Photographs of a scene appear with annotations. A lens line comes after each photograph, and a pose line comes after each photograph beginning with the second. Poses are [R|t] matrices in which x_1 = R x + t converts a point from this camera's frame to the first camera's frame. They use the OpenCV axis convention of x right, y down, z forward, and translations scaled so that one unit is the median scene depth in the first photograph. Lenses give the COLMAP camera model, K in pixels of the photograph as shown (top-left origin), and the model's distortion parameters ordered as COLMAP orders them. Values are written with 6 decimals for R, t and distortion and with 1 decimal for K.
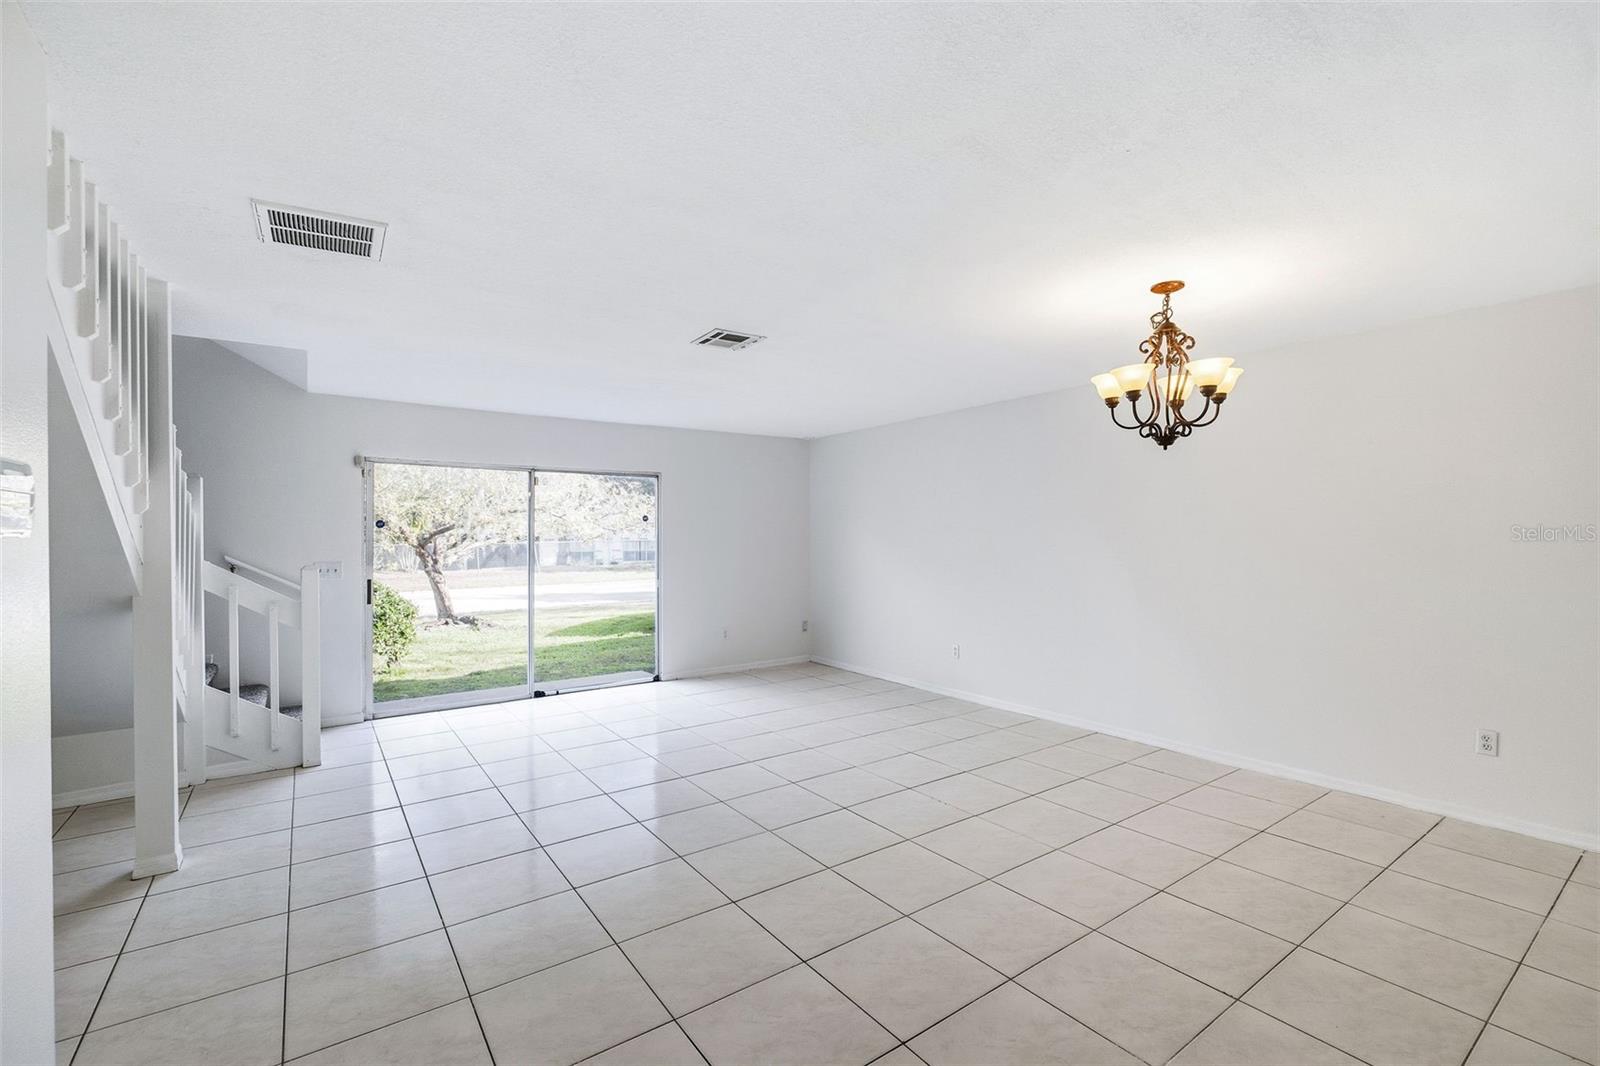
lens RADIAL K [[700.8, 0, 797.7], [0, 700.8, 524.2], [0, 0, 1]] dist [-0.010146, -0.000466]
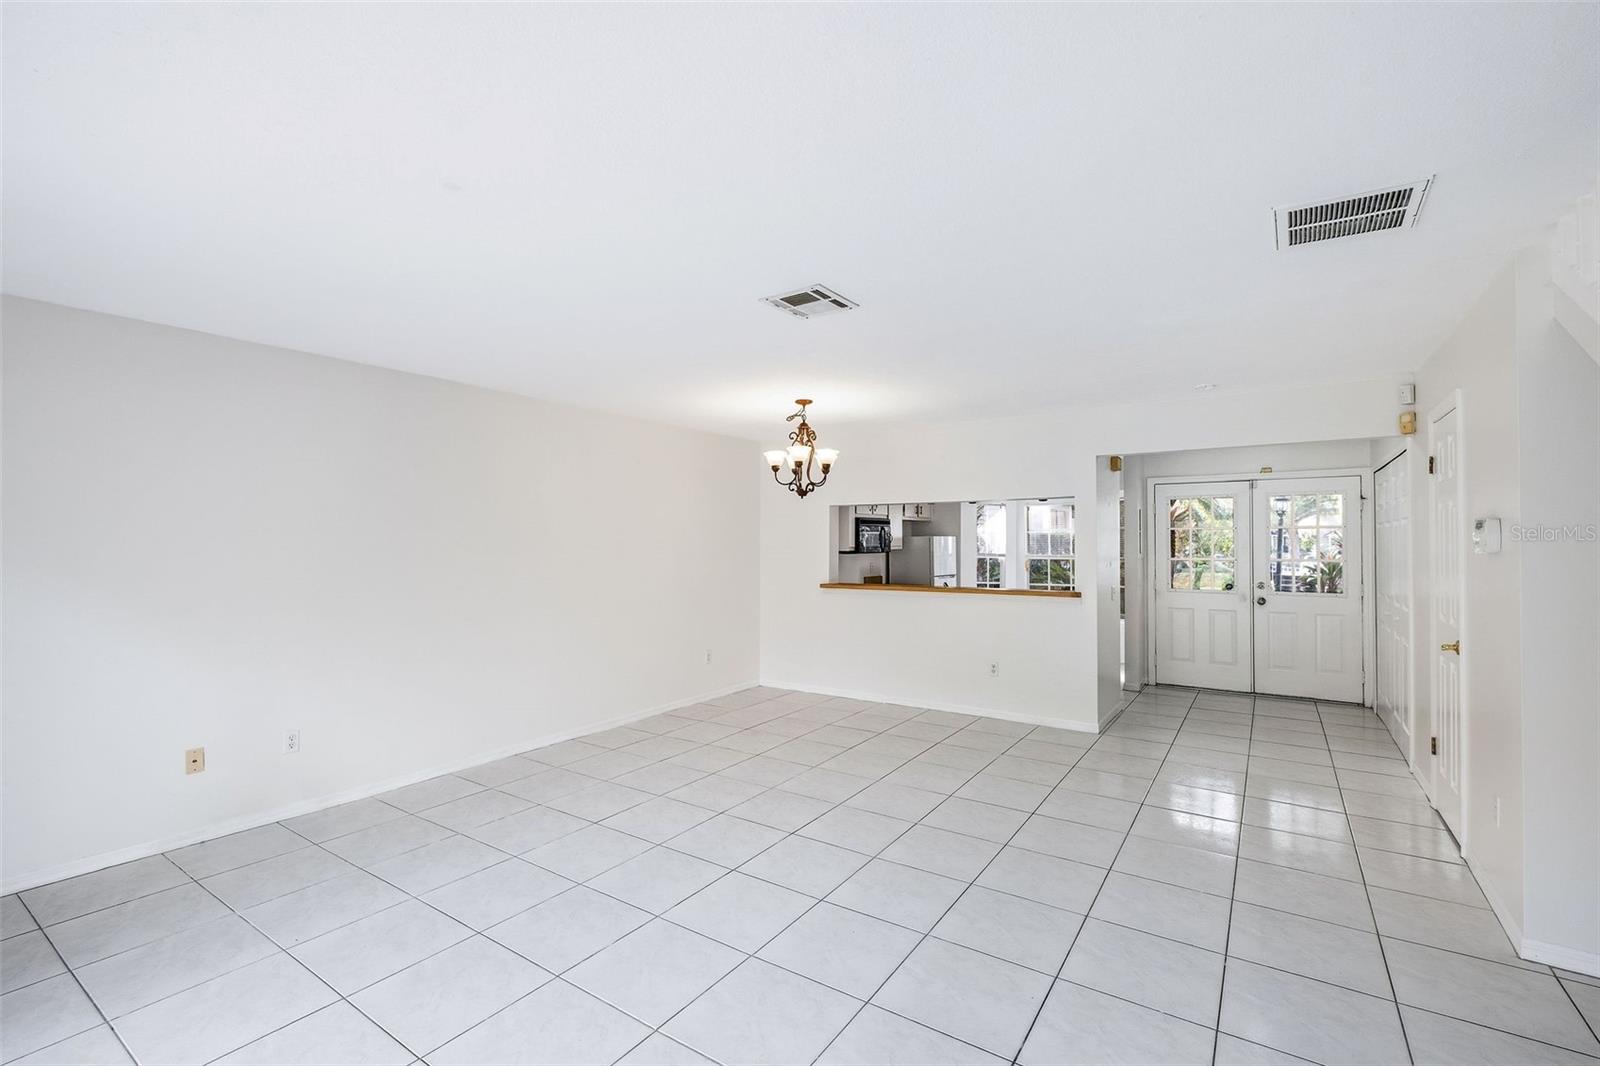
lens RADIAL K [[700.8, 0, 797.7], [0, 700.8, 524.2], [0, 0, 1]] dist [-0.010146, -0.000466]
pose [[-0.341805, 0.023189, 0.939485, -0.986190], [-0.012673, 0.999491, -0.029281, 0.000602], [-0.939685, -0.021915, -0.341337, 1.519730]]
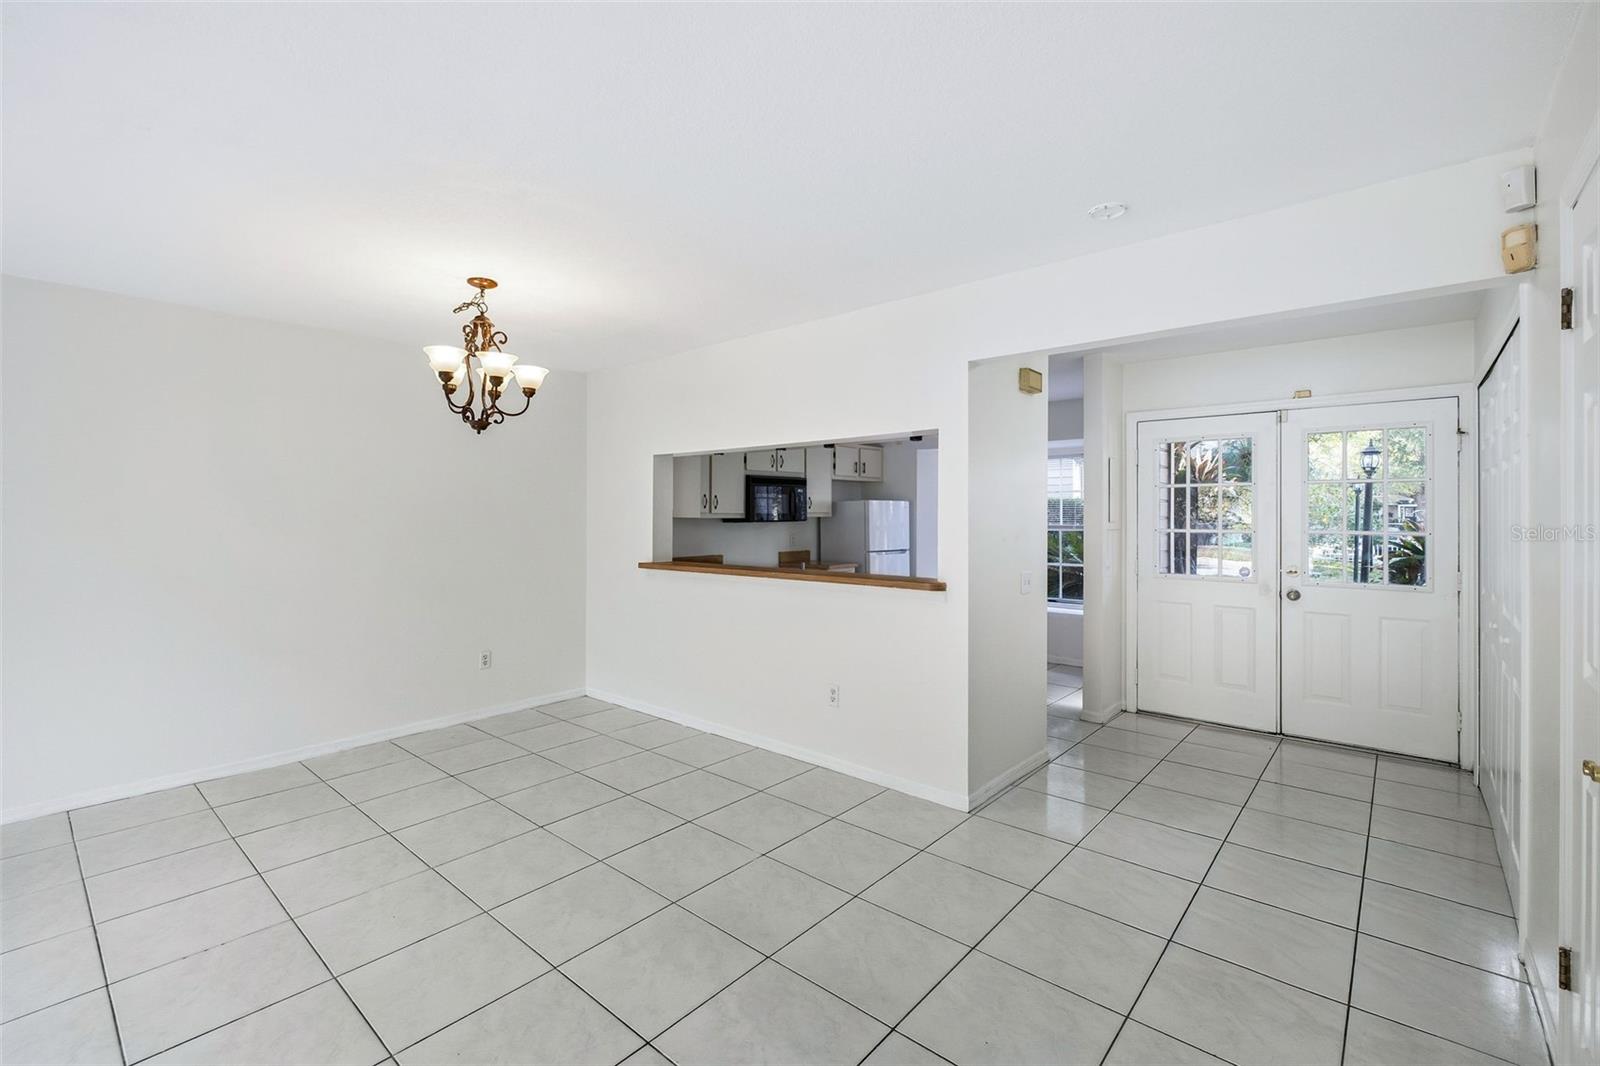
lens RADIAL K [[695.1, 0, 806.4], [0, 695.1, 504.6], [0, 0, 1]] dist [-0.009411, 0.000179]
pose [[-0.229748, 0.011342, 0.973184, -0.589977], [-0.012641, 0.999813, -0.014637, 0.007552], [-0.973168, -0.015665, -0.229562, 0.728049]]
